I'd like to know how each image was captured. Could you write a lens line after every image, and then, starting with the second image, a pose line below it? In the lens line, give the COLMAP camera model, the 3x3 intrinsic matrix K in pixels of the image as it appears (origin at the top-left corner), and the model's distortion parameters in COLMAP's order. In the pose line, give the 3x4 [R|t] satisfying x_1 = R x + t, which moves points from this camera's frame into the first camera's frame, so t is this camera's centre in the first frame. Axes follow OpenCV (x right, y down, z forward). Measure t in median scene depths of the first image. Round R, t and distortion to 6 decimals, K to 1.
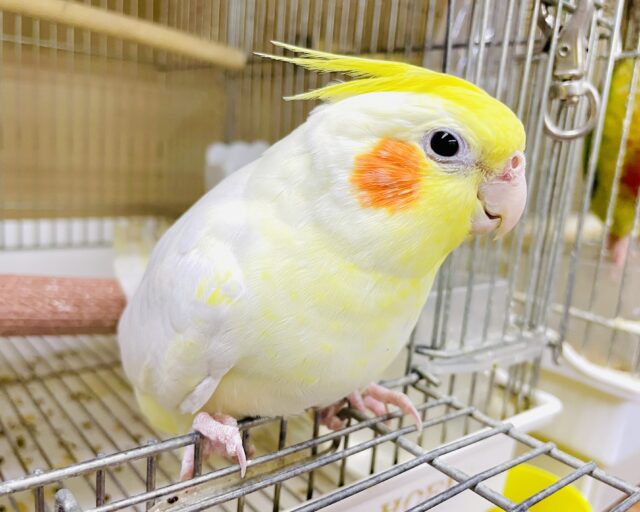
lens RADIAL K [[580.6, 0, 320.6], [0, 580.6, 266.6], [0, 0, 1]] dist [-0.006717, -0.004488]
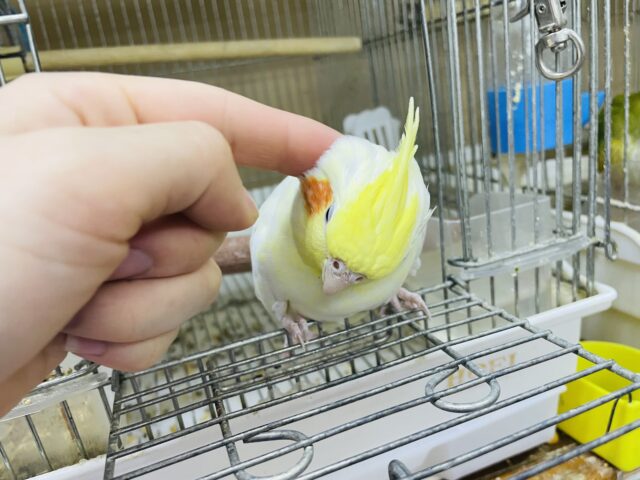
lens RADIAL K [[512.4, 0, 329.6], [0, 512.4, 242.8], [0, 0, 1]] dist [-0.000119, -0.045774]
pose [[0.915632, -0.106974, -0.387524, 0.382686], [0.146911, 0.986314, 0.074851, -0.038444], [0.374213, -0.125467, 0.918816, -0.223688]]
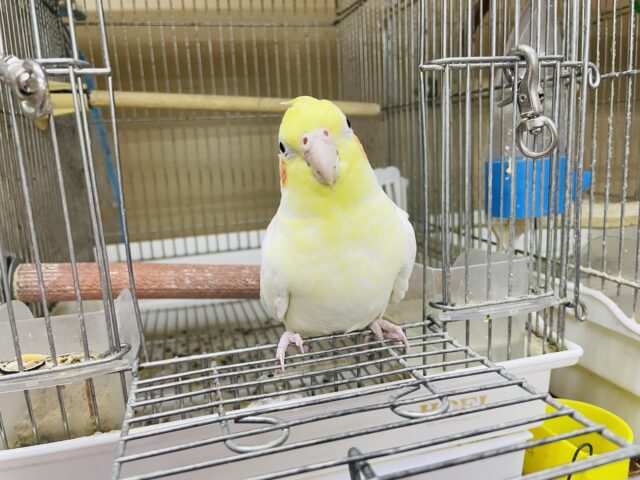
lens RADIAL K [[512.4, 0, 318.6], [0, 512.4, 240.6], [0, 0, 1]] dist [-0.000119, -0.045774]
pose [[0.903033, -0.050823, -0.426555, 0.498047], [0.042051, 0.998666, -0.029966, -0.002793], [0.427509, 0.009124, 0.903965, -0.398379]]
